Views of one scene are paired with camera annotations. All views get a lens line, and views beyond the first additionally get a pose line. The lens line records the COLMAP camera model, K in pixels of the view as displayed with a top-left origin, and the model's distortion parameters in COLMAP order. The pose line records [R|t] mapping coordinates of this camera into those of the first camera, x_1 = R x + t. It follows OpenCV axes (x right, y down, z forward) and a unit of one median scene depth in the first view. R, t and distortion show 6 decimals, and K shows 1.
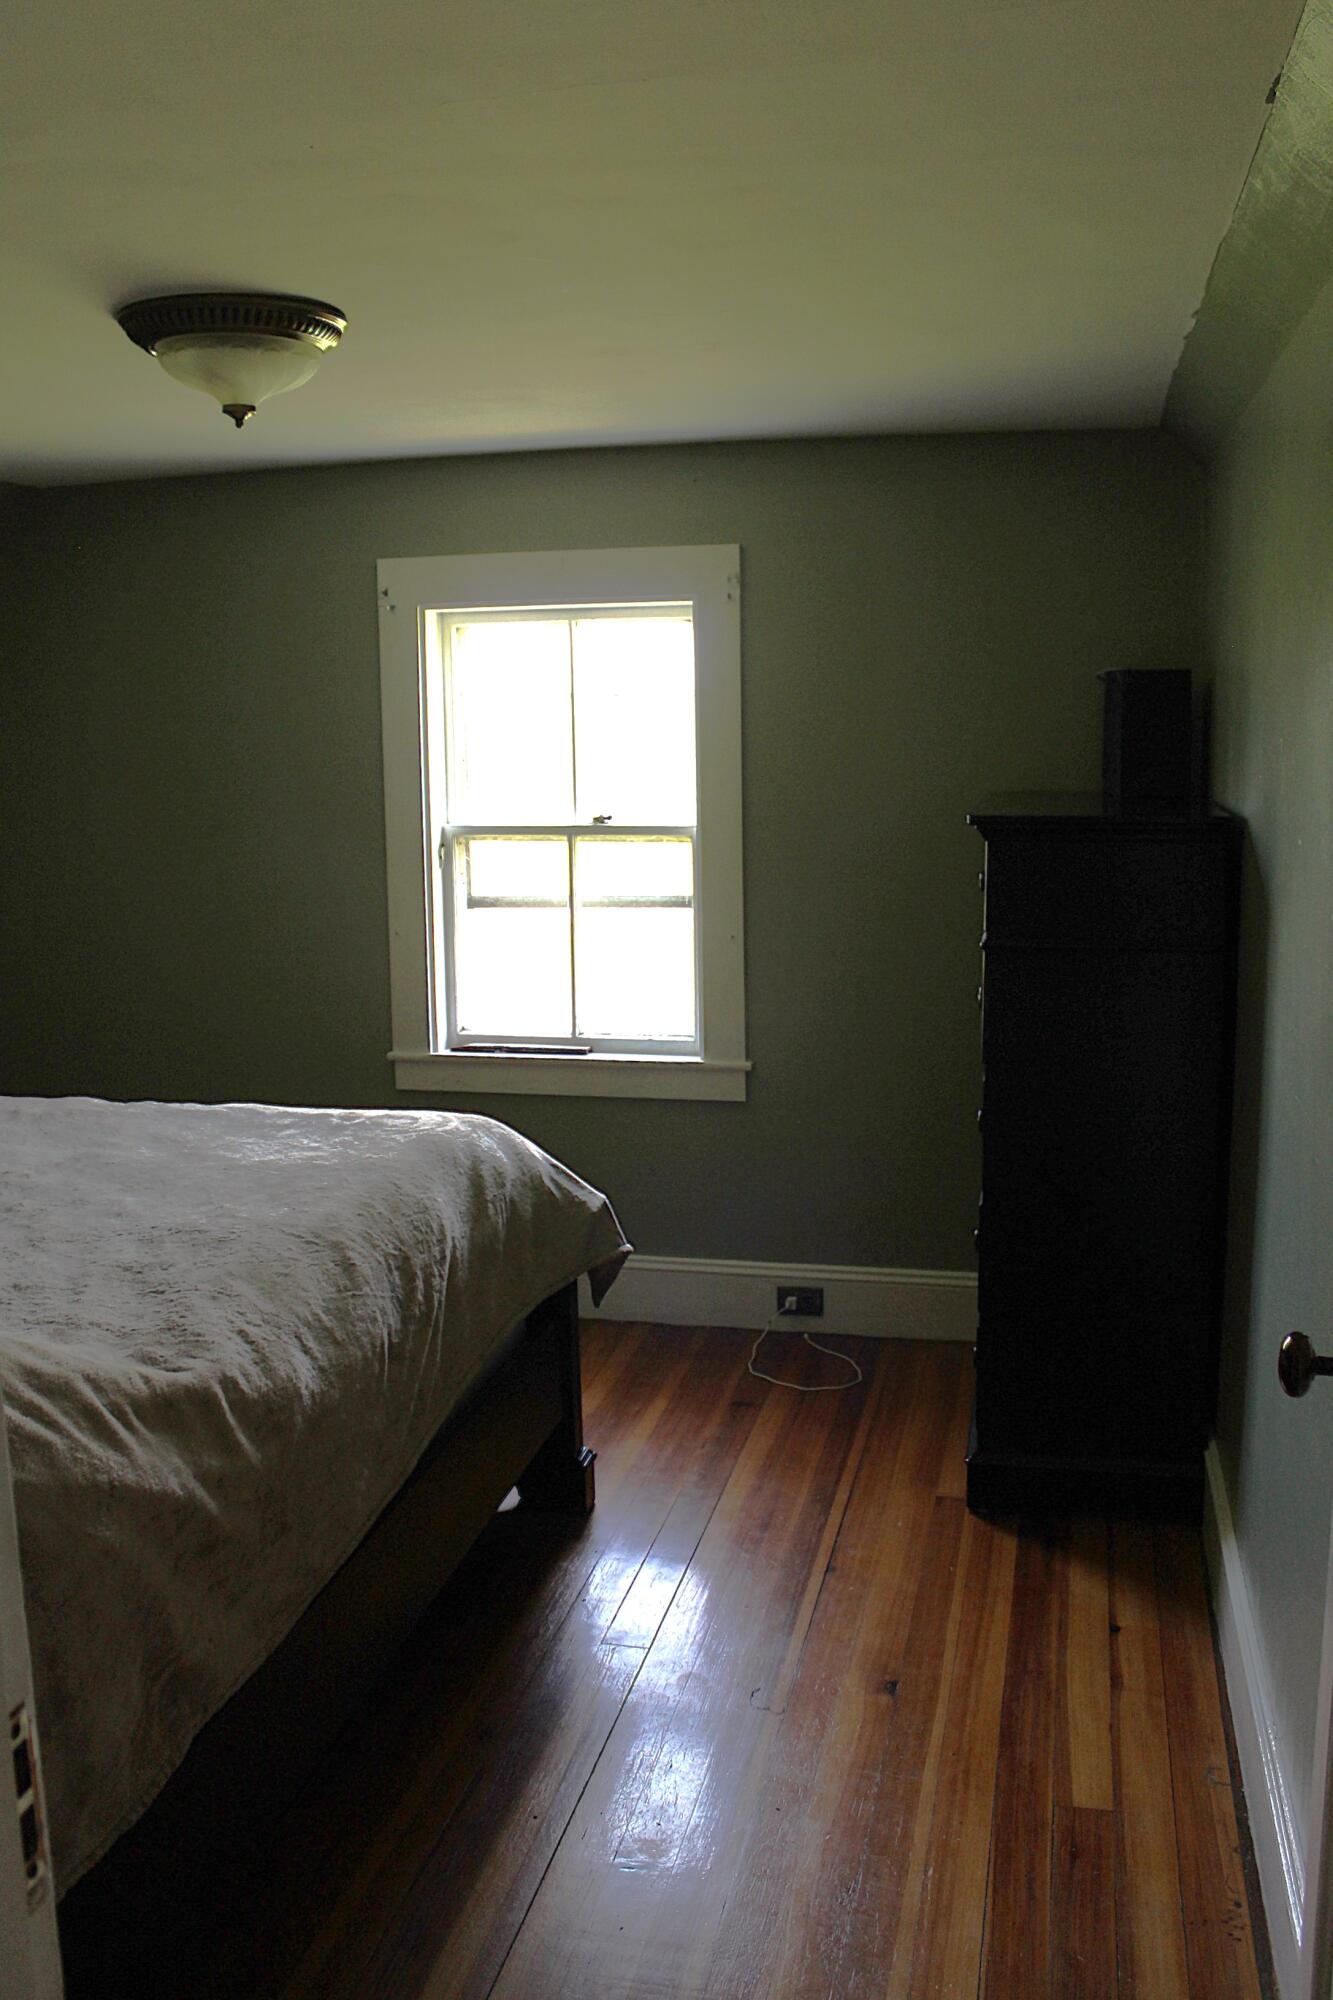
lens RADIAL K [[1714.7, 0, 673.2], [0, 1714.7, 1005.6], [0, 0, 1]] dist [-0.160168, 0.143278]
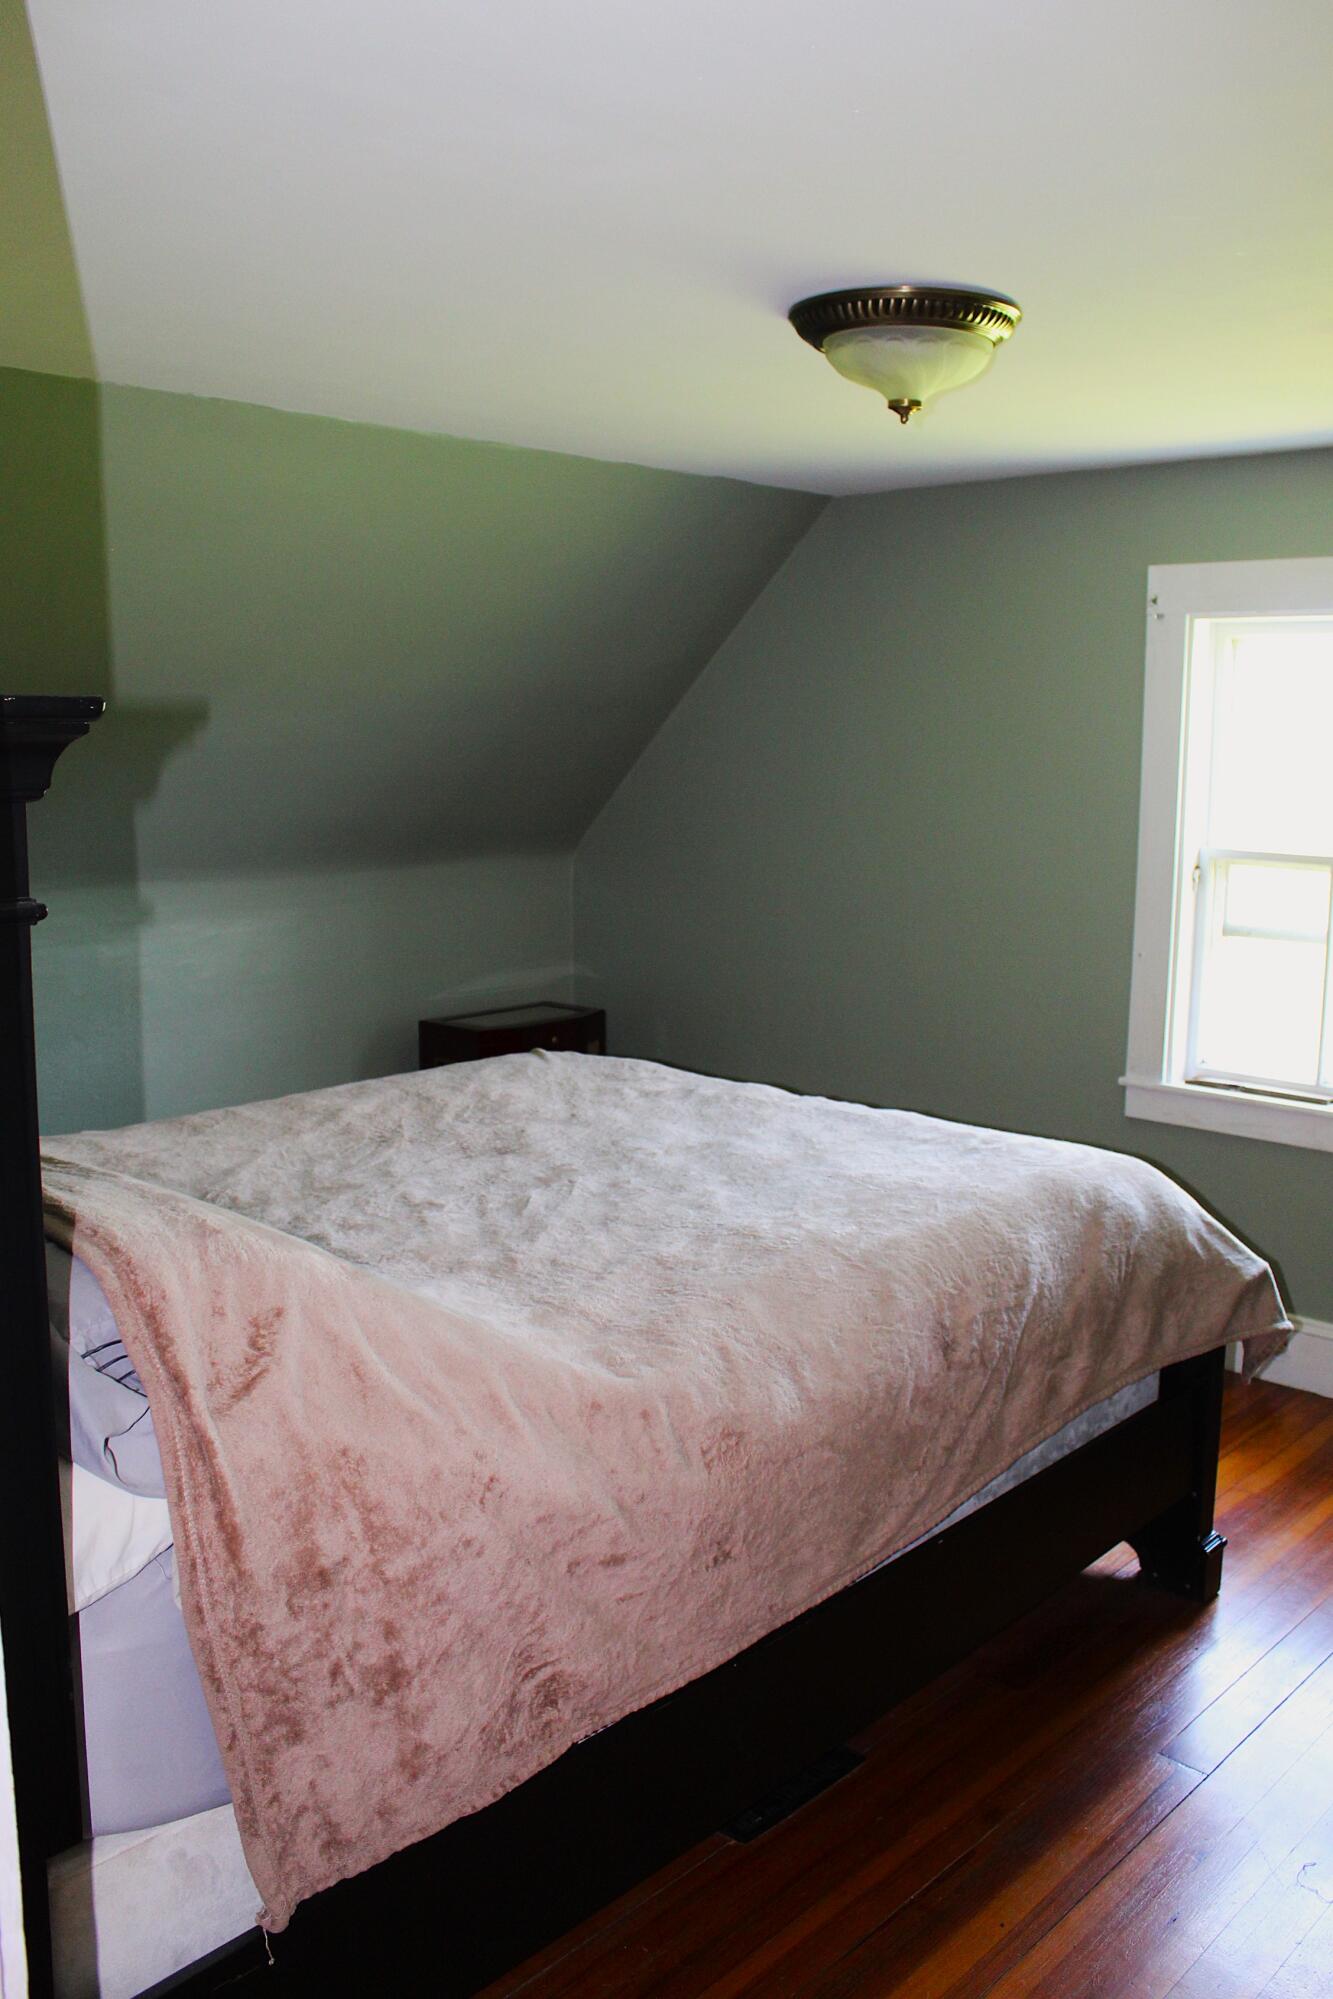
lens RADIAL K [[1699.6, 0, 666.5], [0, 1699.6, 999.5], [0, 0, 1]] dist [-0.166517, 0.149835]
pose [[0.875213, 0.105229, -0.472154, 0.111527], [-0.108495, 0.993888, 0.020394, -0.016287], [0.471414, 0.033377, 0.881280, 0.088978]]
